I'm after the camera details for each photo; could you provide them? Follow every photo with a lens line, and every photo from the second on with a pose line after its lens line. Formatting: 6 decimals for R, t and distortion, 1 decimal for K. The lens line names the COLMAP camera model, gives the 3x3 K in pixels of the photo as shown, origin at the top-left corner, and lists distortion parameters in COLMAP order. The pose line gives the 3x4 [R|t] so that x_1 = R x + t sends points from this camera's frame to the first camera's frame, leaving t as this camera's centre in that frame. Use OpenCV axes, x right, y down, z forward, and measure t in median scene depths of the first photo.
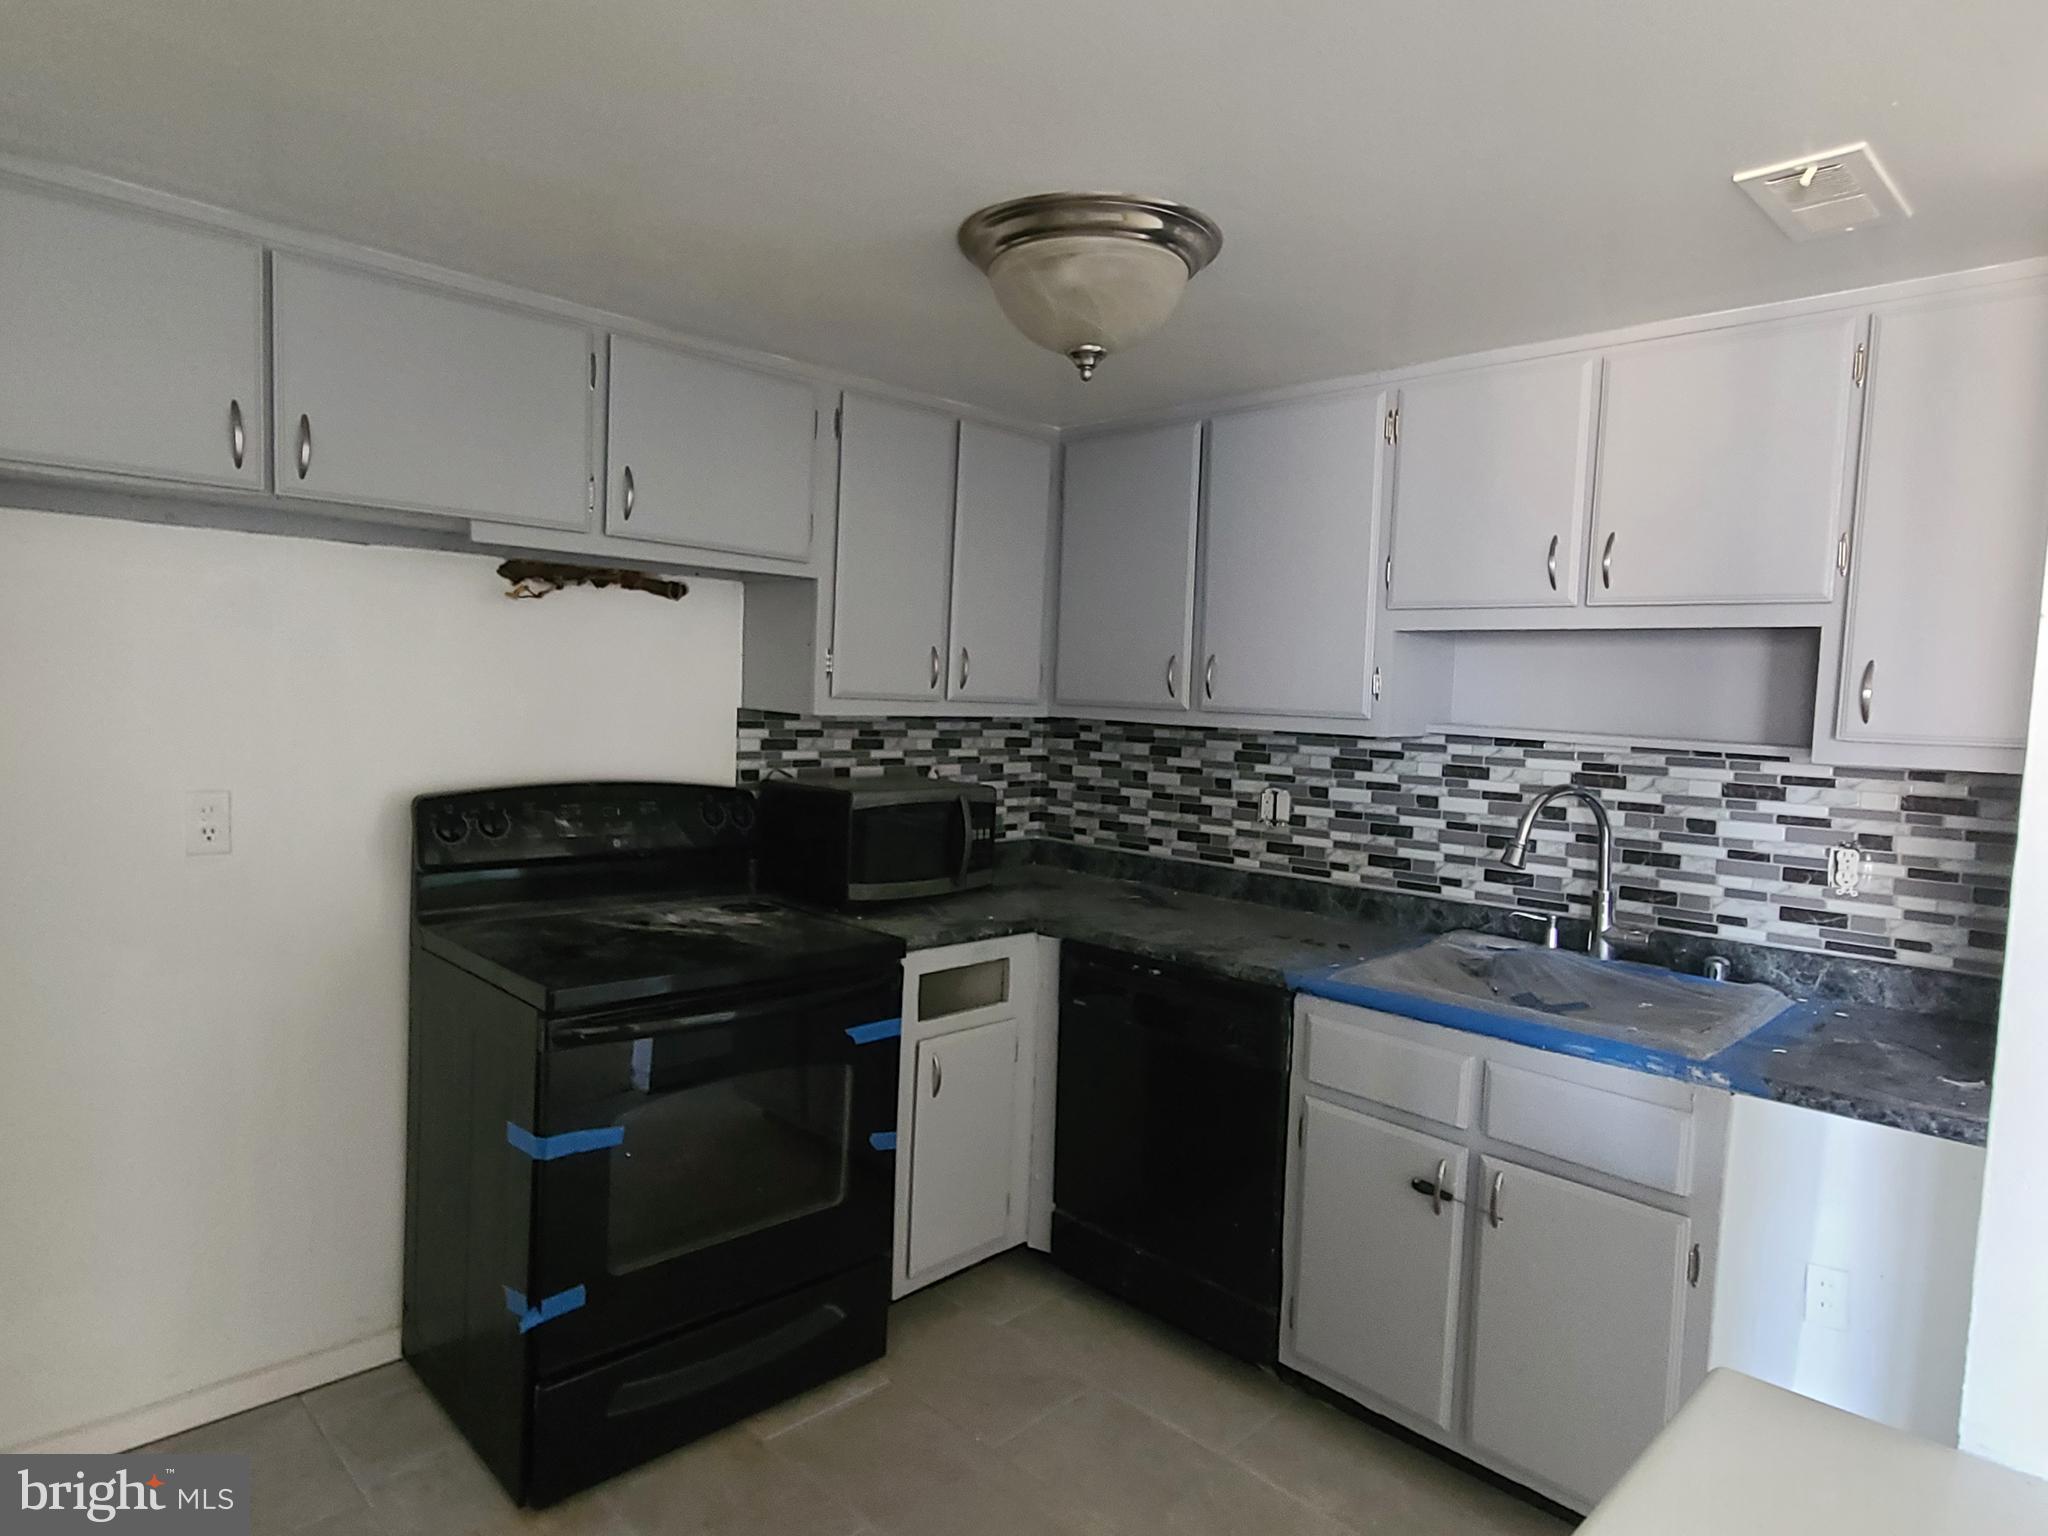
lens RADIAL K [[1209.0, 0, 998.5], [0, 1209.0, 768.2], [0, 0, 1]] dist [-0.000536, -0.001990]
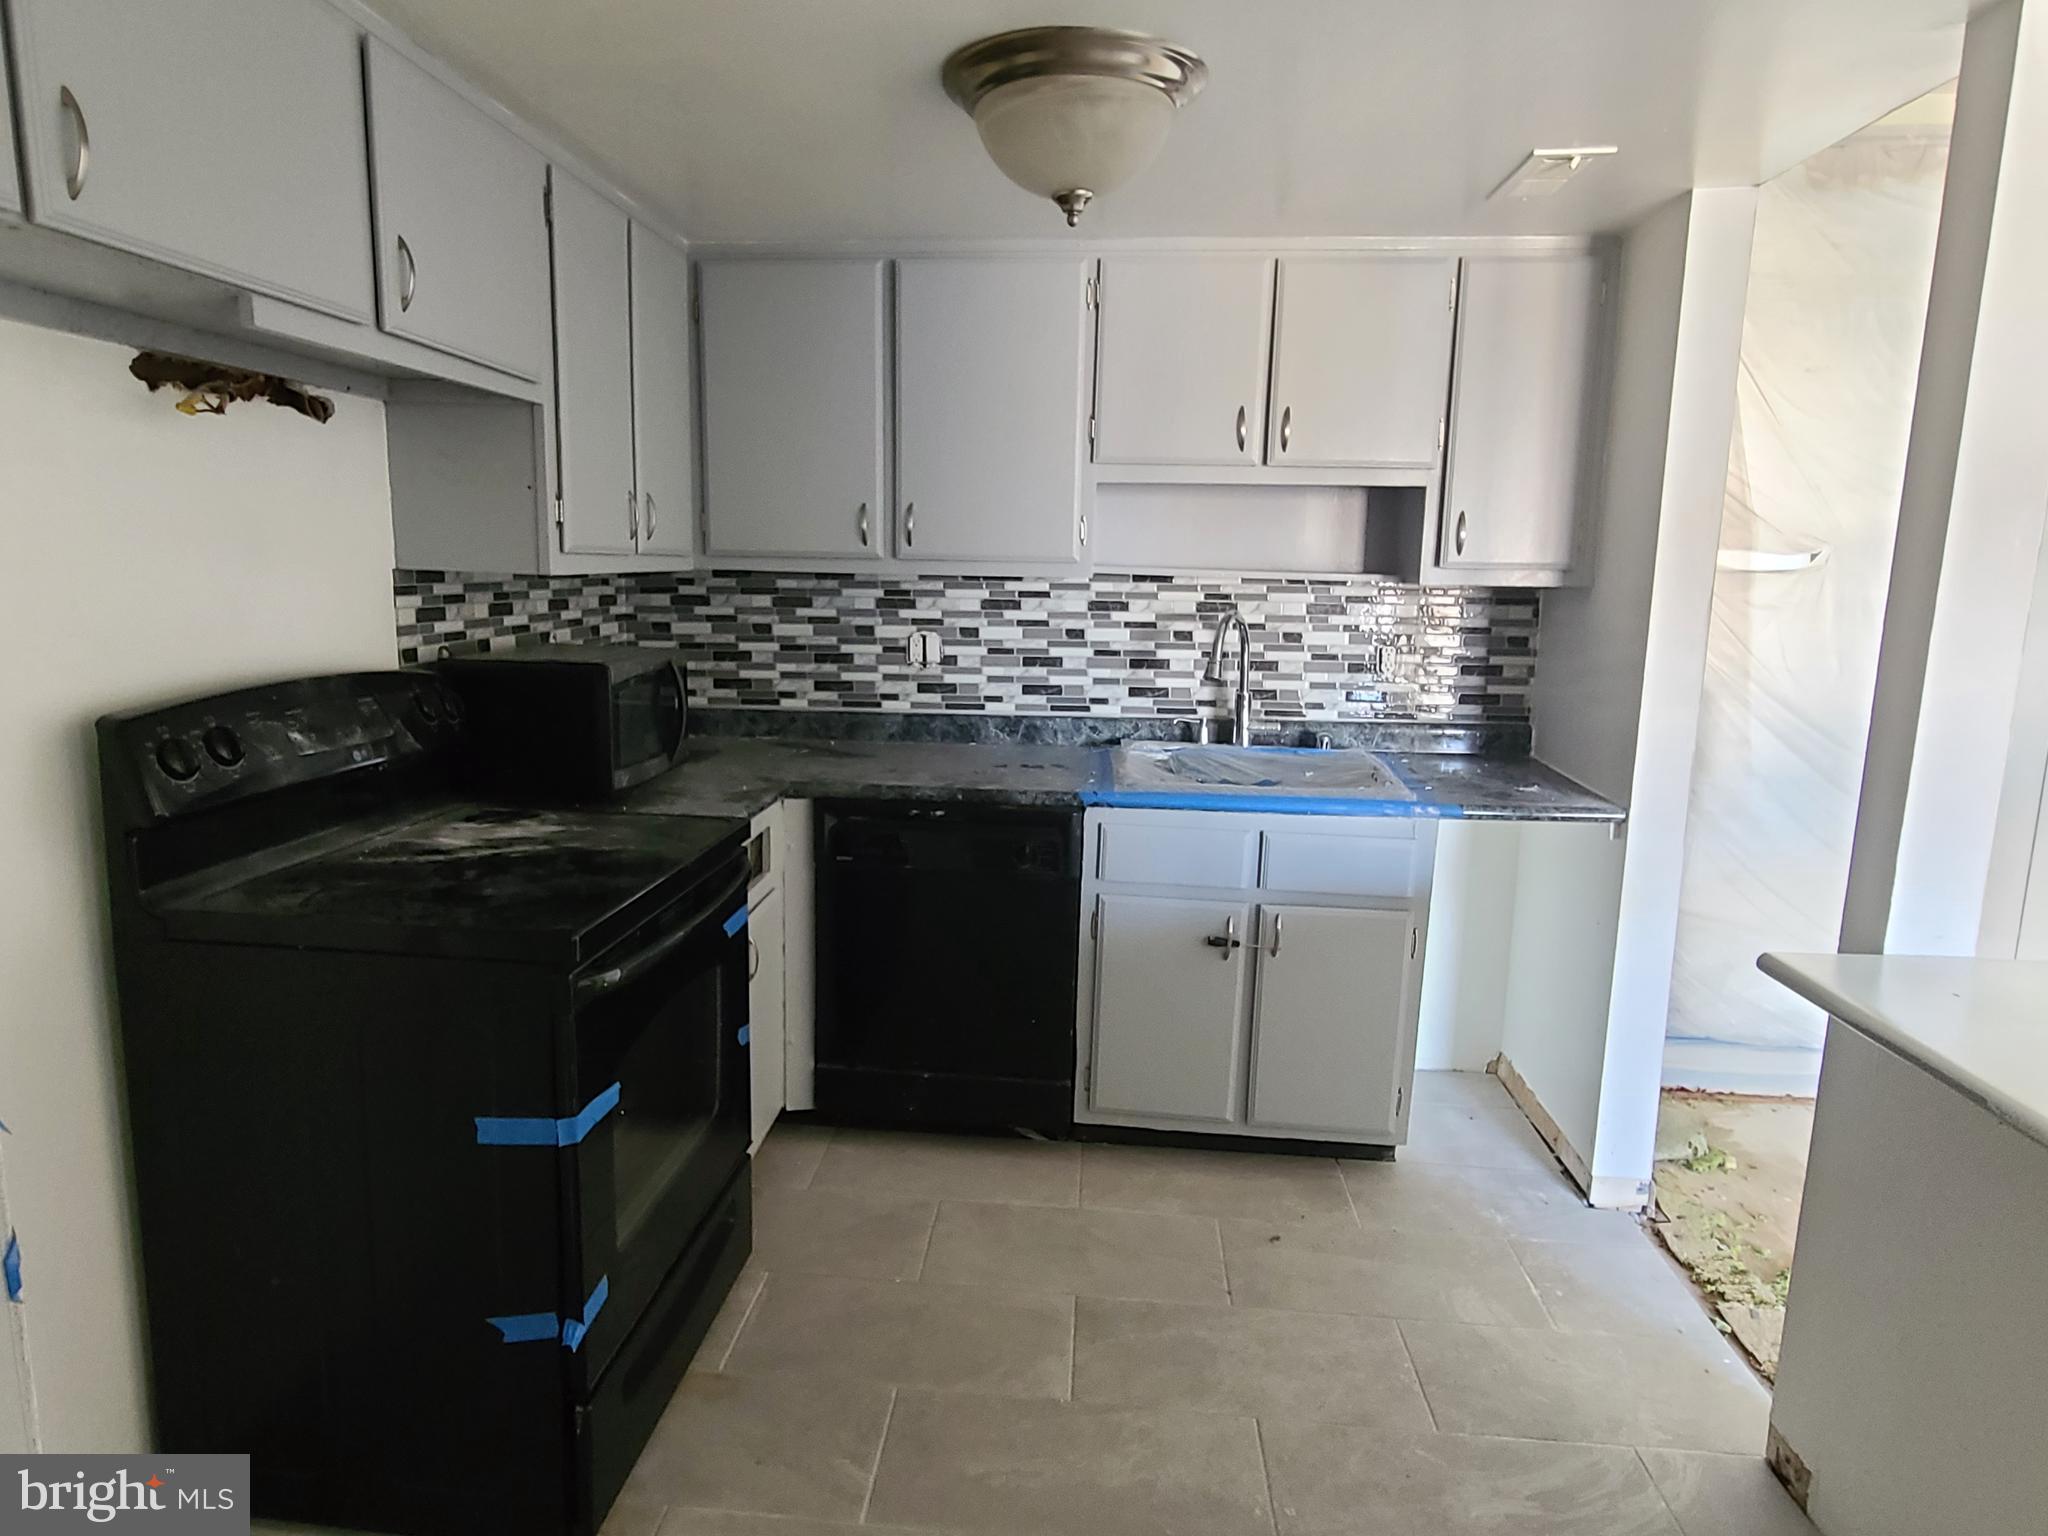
lens RADIAL K [[1209.0, 0, 998.5], [0, 1209.0, 768.2], [0, 0, 1]] dist [-0.000536, -0.001990]
pose [[0.765418, -0.132905, 0.629660, -0.442588], [0.052858, 0.988119, 0.144313, -0.015945], [-0.641359, -0.077177, 0.763349, 0.159413]]
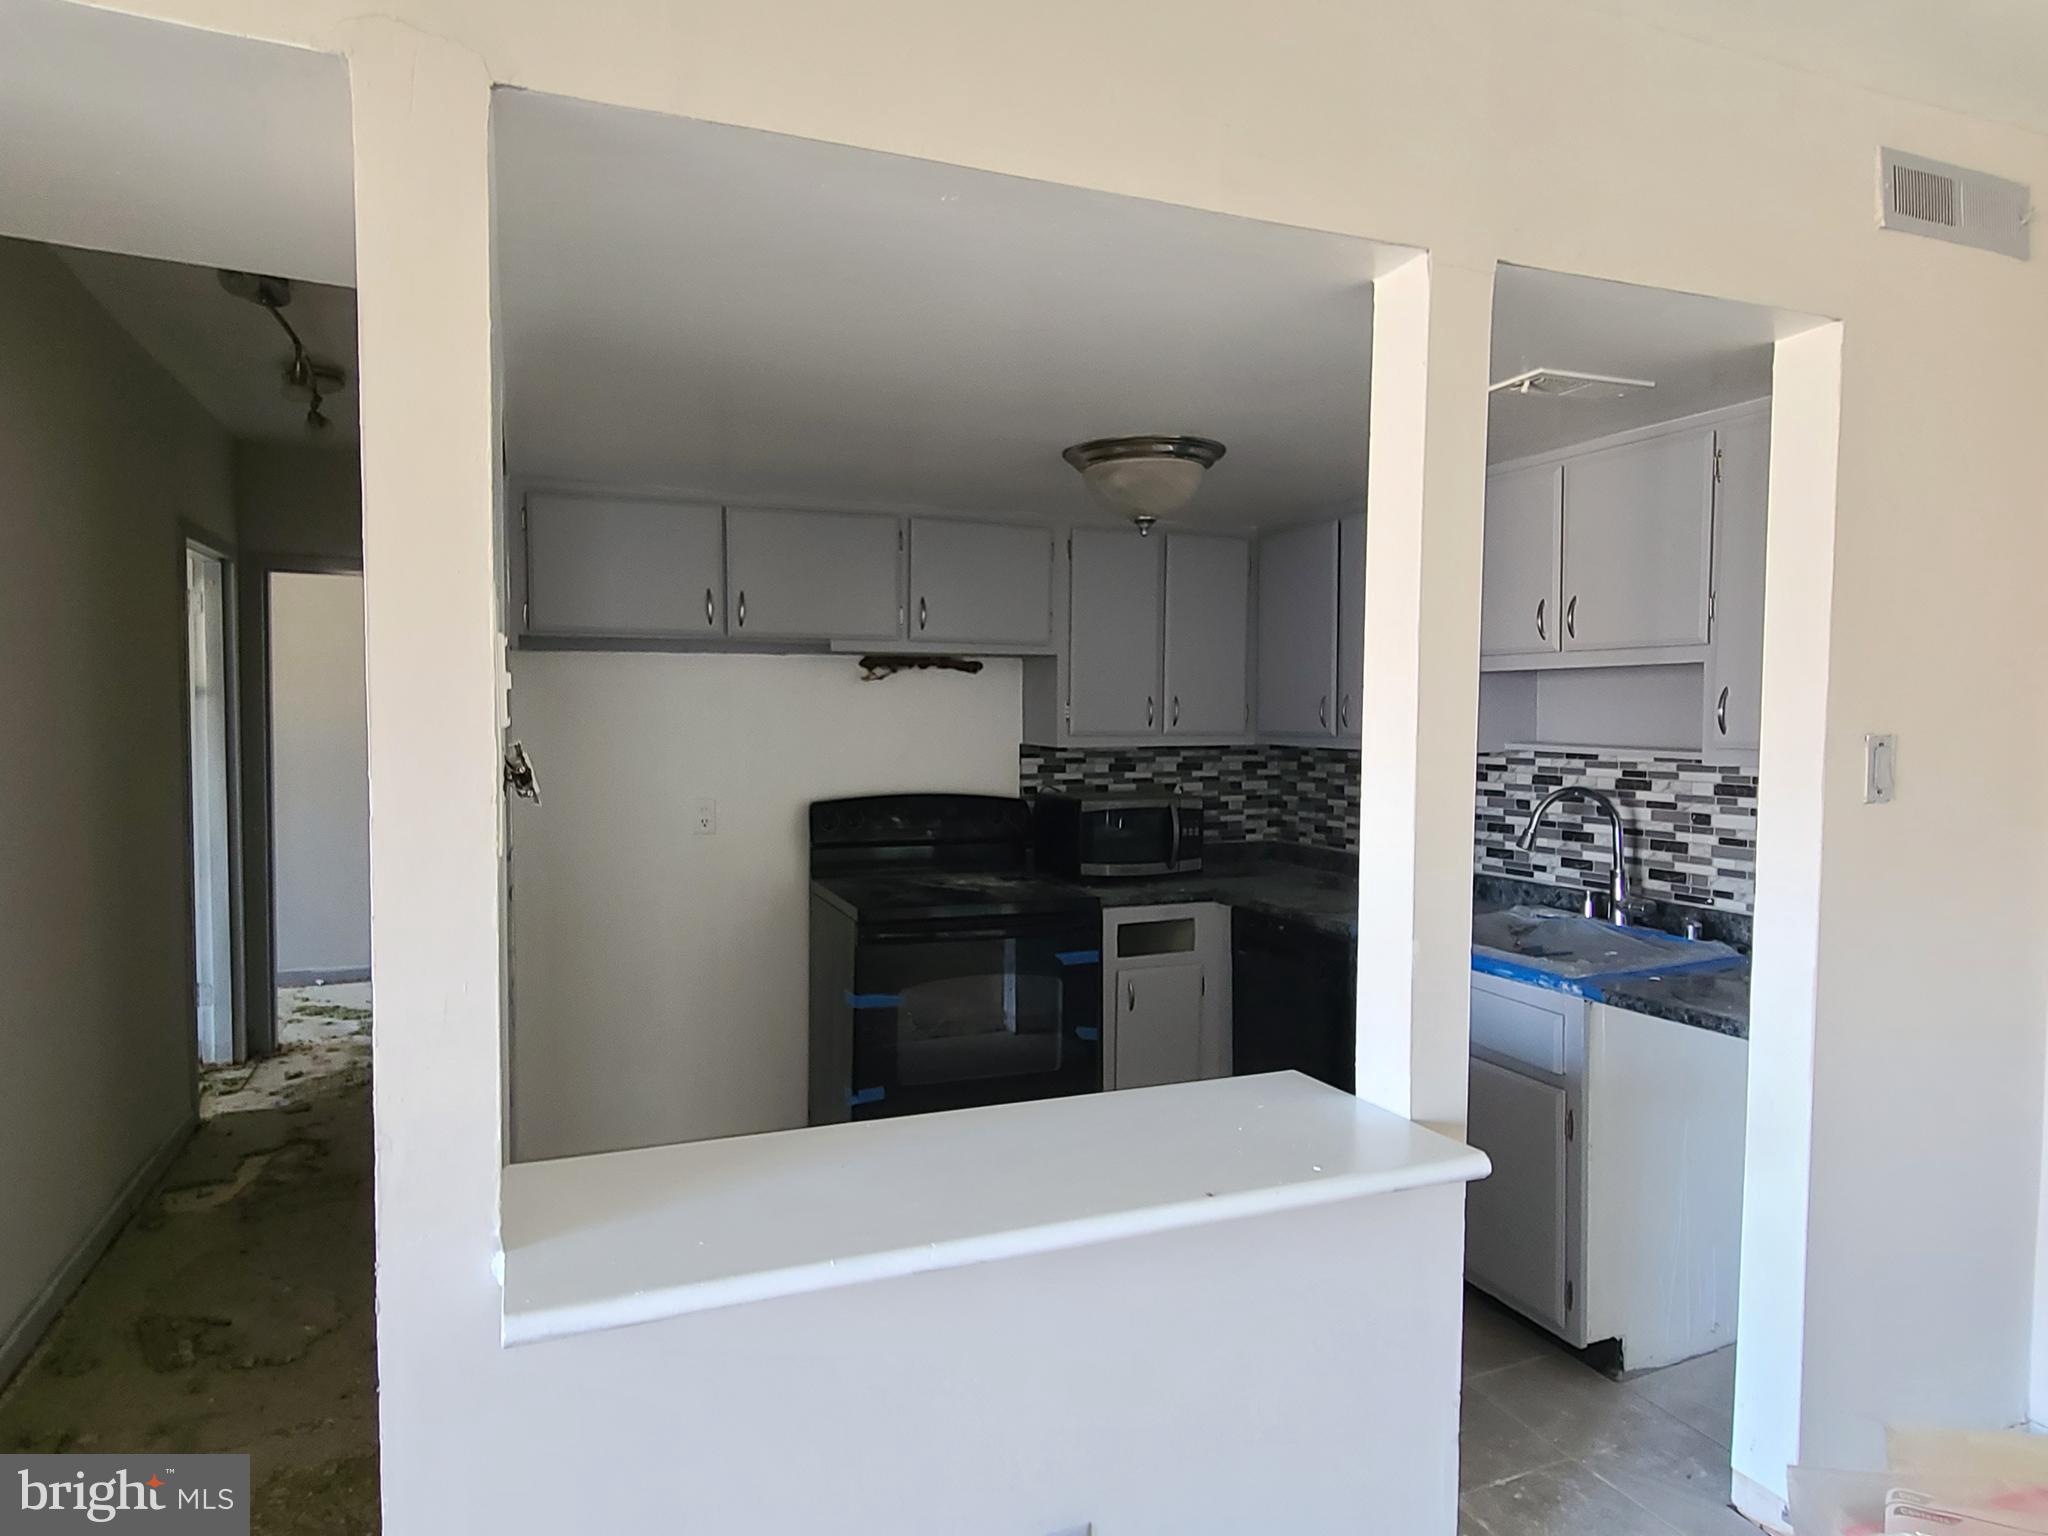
lens RADIAL K [[1209.0, 0, 998.5], [0, 1209.0, 768.2], [0, 0, 1]] dist [-0.000536, -0.001990]
pose [[0.920638, -0.018429, -0.389983, 0.343755], [0.007652, 0.999545, -0.029169, 0.022503], [0.390343, 0.023870, 0.920360, -0.368107]]
